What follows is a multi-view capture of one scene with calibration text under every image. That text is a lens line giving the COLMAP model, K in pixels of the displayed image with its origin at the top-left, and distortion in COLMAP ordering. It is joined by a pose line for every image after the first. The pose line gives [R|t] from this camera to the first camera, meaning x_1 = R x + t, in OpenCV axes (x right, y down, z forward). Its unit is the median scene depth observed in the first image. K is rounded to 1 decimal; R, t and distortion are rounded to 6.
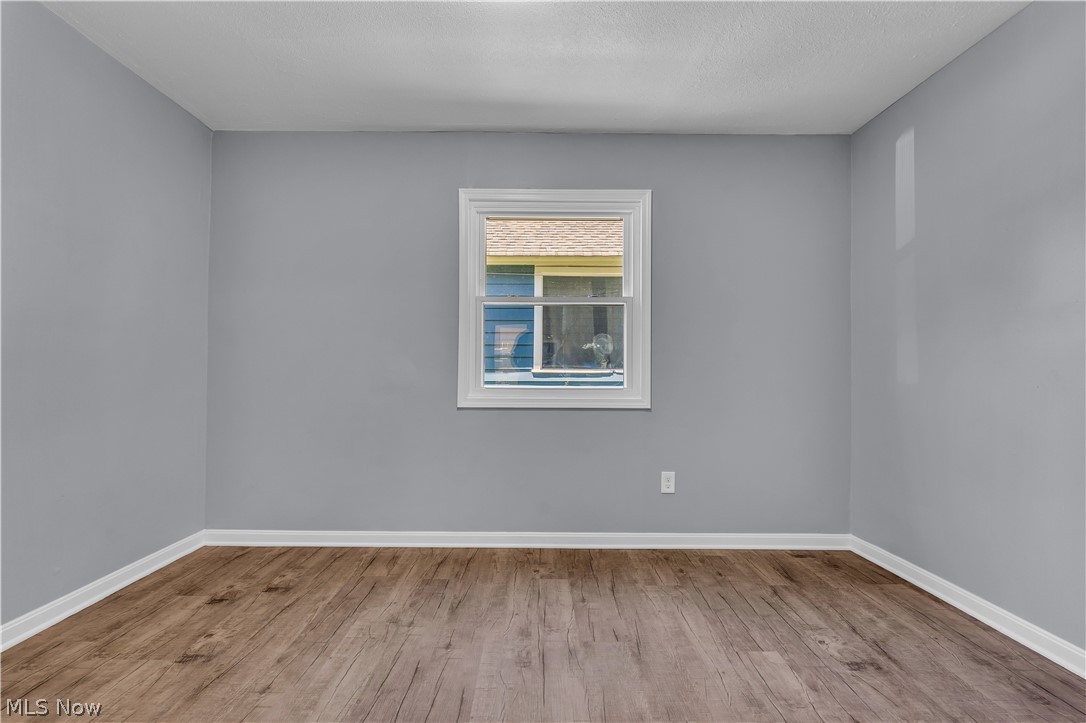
lens RADIAL K [[439.1, 0, 533.0], [0, 439.1, 366.6], [0, 0, 1]] dist [0.004700, -0.000429]
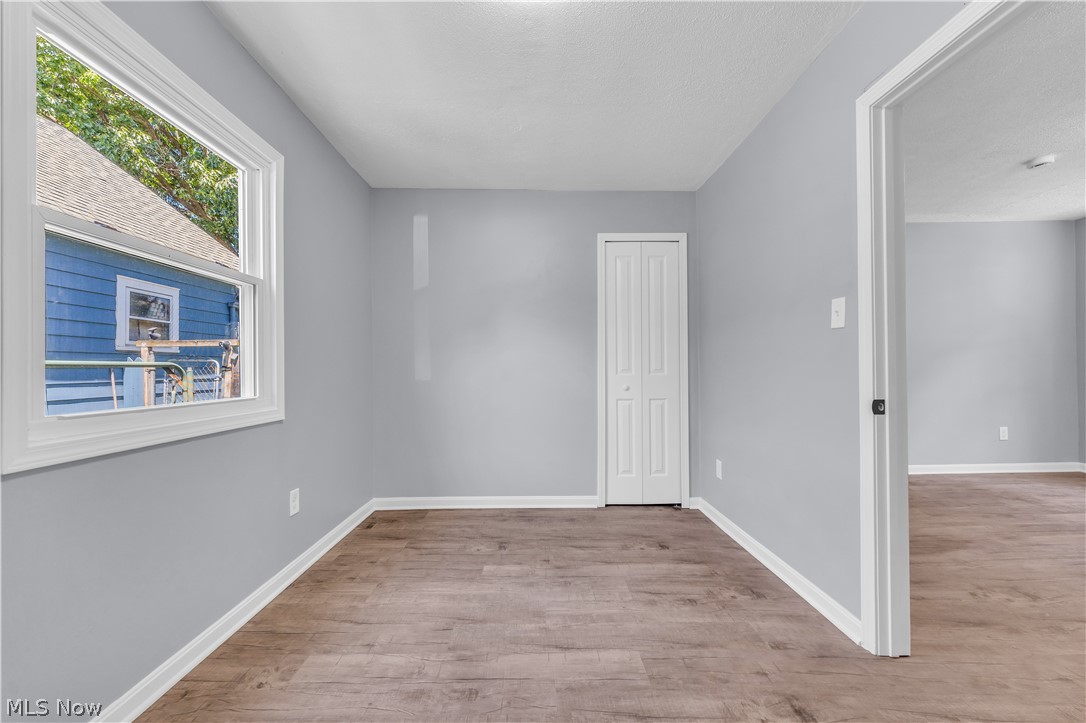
lens RADIAL K [[439.1, 0, 535.0], [0, 439.1, 368.5], [0, 0, 1]] dist [0.004700, -0.000429]
pose [[-0.007426, 0.000030, 0.999972, -0.708076], [-0.008262, 0.999966, -0.000091, -0.007801], [-0.999938, -0.008263, -0.007425, 0.658827]]
